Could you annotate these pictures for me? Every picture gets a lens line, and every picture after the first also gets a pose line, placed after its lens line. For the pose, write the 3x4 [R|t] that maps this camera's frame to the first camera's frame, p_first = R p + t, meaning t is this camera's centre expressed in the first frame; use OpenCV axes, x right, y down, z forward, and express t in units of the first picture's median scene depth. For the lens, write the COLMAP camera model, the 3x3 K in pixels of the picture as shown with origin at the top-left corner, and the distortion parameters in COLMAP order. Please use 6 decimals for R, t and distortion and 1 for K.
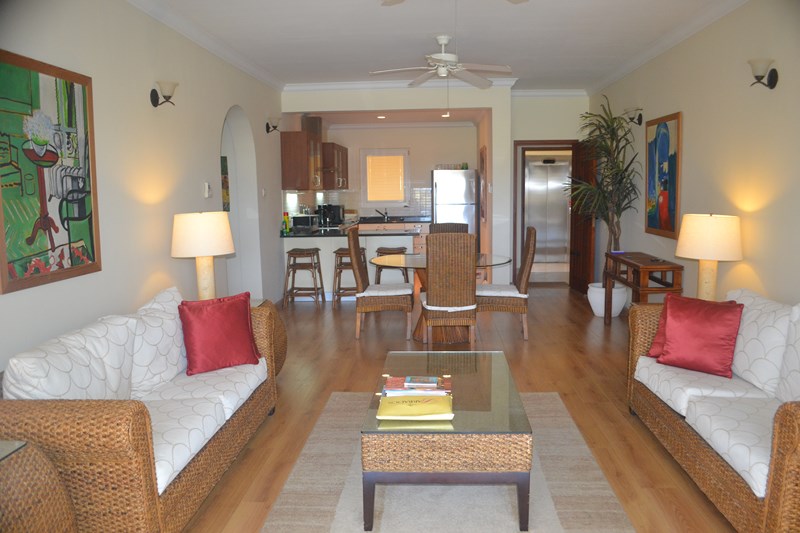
lens RADIAL K [[651.0, 0, 400.0], [0, 651.0, 266.5], [0, 0, 1]] dist [-0.069535, 0.000496]
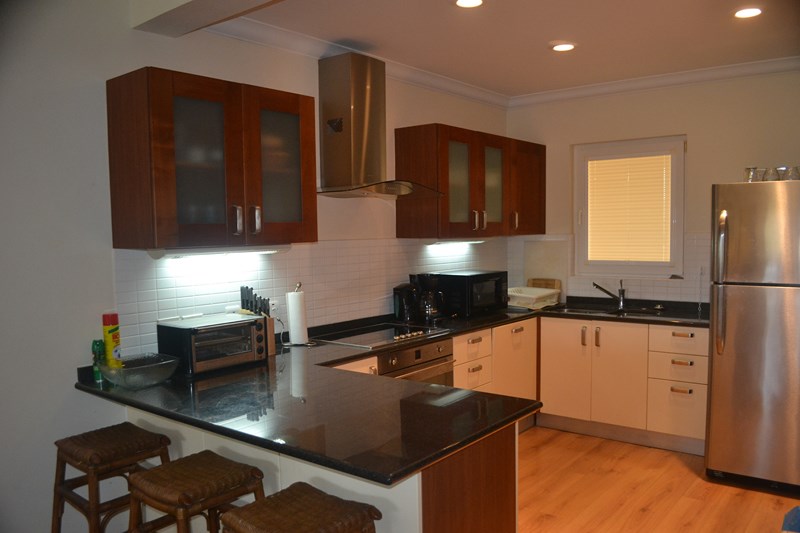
lens RADIAL K [[651.0, 0, 400.0], [0, 651.0, 266.5], [0, 0, 1]] dist [-0.069535, 0.000496]
pose [[0.816142, 0.035977, -0.576731, 0.101692], [-0.063715, 0.997577, -0.027935, -0.076881], [0.574328, 0.059546, 0.816457, 0.569546]]
